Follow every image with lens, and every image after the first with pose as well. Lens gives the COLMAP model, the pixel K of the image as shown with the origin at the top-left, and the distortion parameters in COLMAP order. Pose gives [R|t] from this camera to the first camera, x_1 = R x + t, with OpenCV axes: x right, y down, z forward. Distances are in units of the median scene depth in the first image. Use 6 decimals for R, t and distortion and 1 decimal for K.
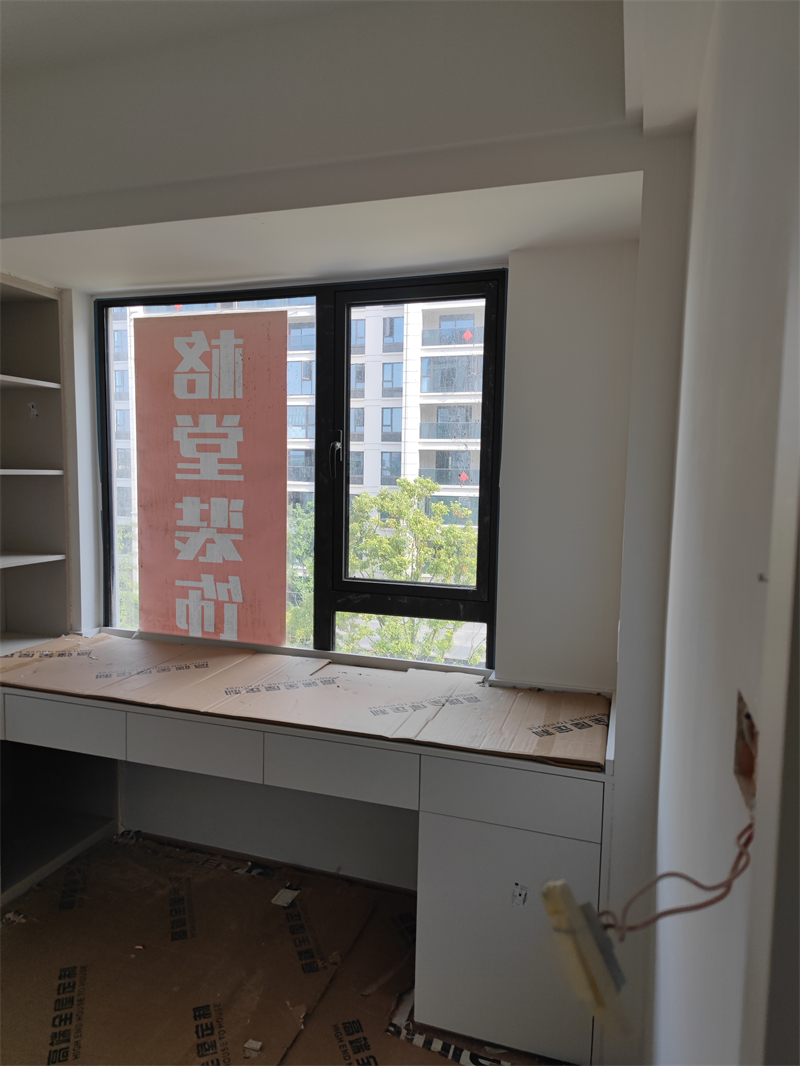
lens RADIAL K [[708.6, 0, 400.0], [0, 708.6, 533.0], [0, 0, 1]] dist [0.081696, -0.072475]
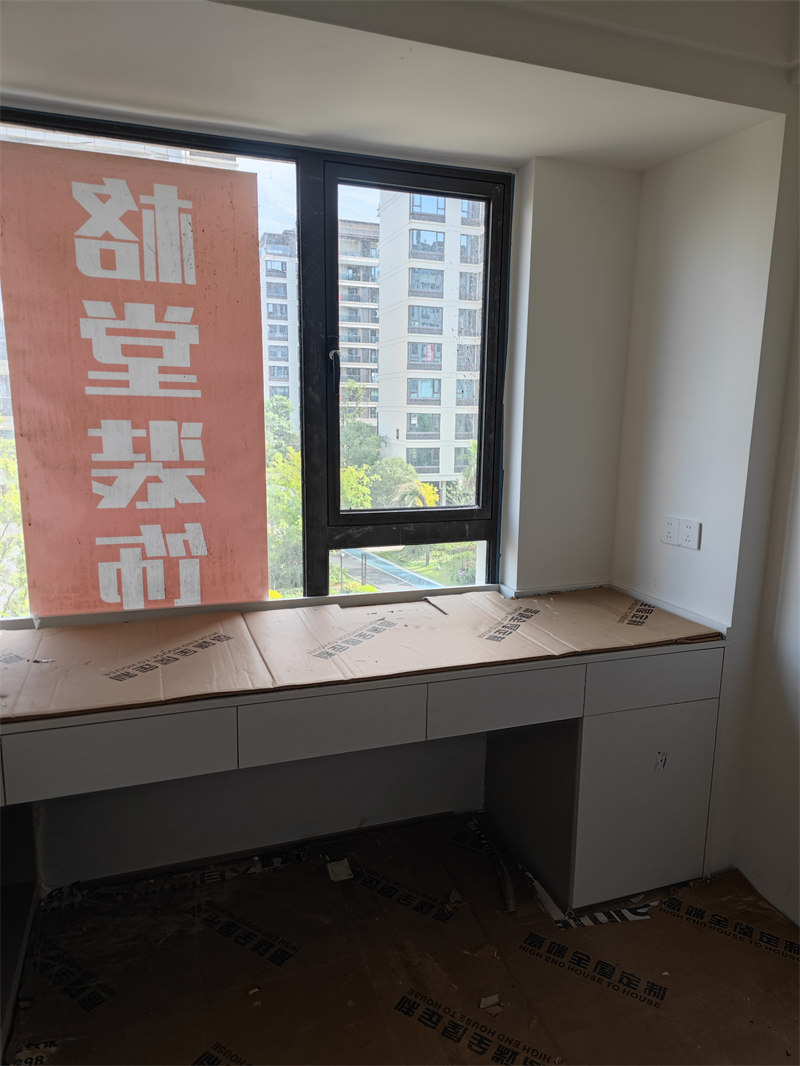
lens RADIAL K [[710.0, 0, 425.8], [0, 710.0, 536.3], [0, 0, 1]] dist [0.074645, -0.055895]
pose [[0.783392, -0.116940, 0.610428, -0.513502], [0.052452, 0.991076, 0.122547, -0.007084], [-0.619310, -0.063984, 0.782535, 0.236232]]
